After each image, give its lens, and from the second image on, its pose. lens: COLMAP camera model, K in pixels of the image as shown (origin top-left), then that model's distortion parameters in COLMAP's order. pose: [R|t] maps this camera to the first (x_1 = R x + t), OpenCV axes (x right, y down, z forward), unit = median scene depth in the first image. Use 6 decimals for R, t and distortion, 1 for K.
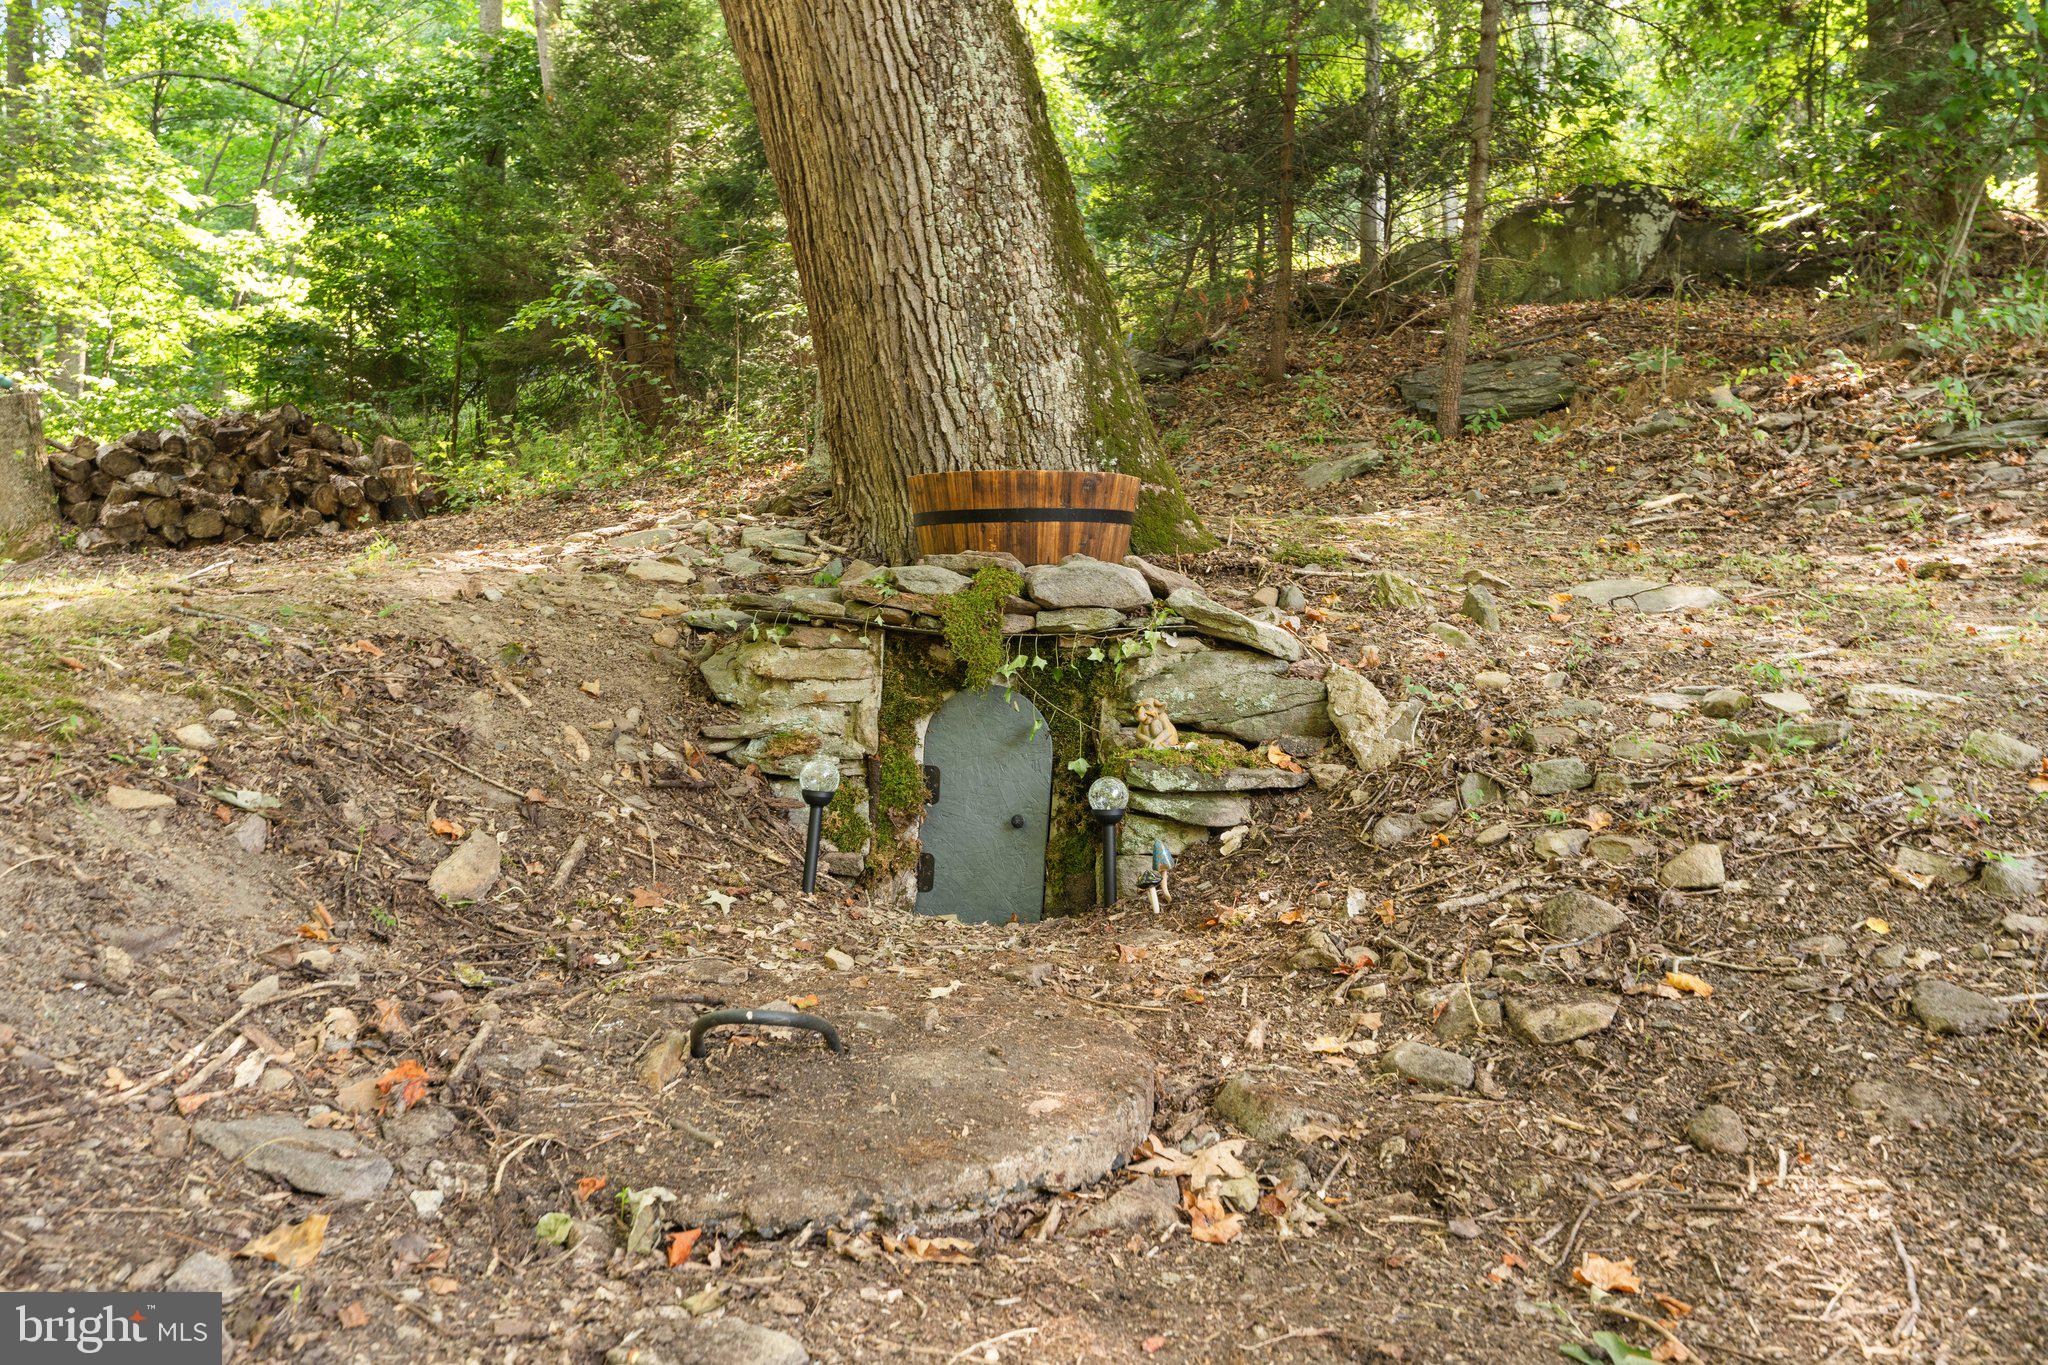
lens RADIAL K [[1360.0, 0, 1072.5], [0, 1360.0, 677.6], [0, 0, 1]] dist [0.002090, -0.002403]
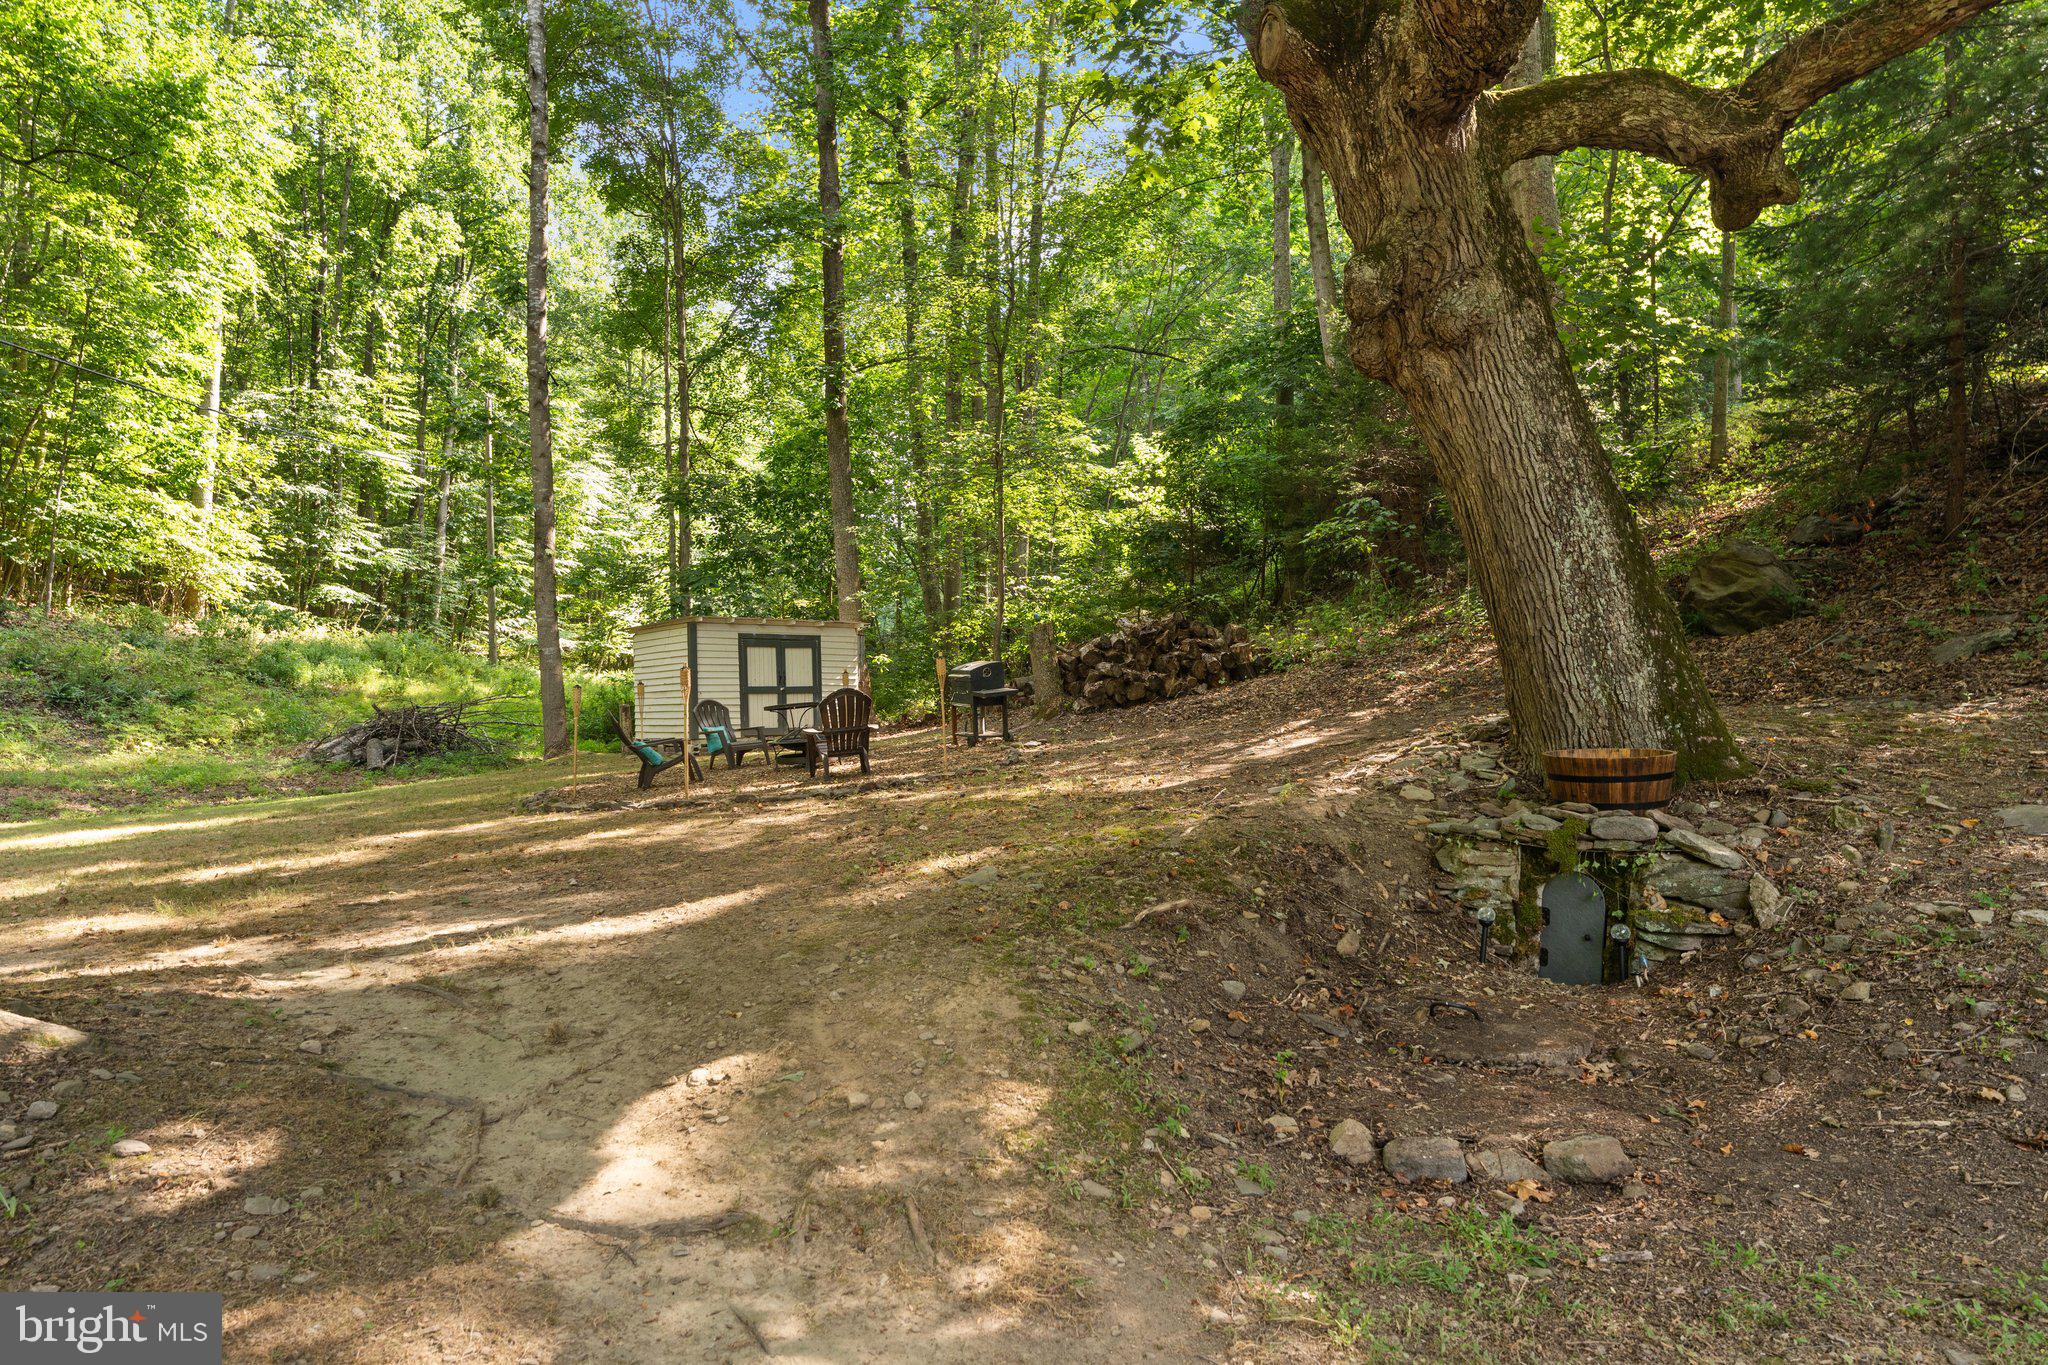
lens RADIAL K [[1153.8, 0, 1023.0], [0, 1153.8, 733.2], [0, 0, 1]] dist [-0.002394, -0.001927]
pose [[0.812209, -0.019594, -0.583037, 0.292889], [0.013751, 0.999801, -0.014445, -0.195532], [0.583205, 0.003715, 0.812317, -0.962087]]
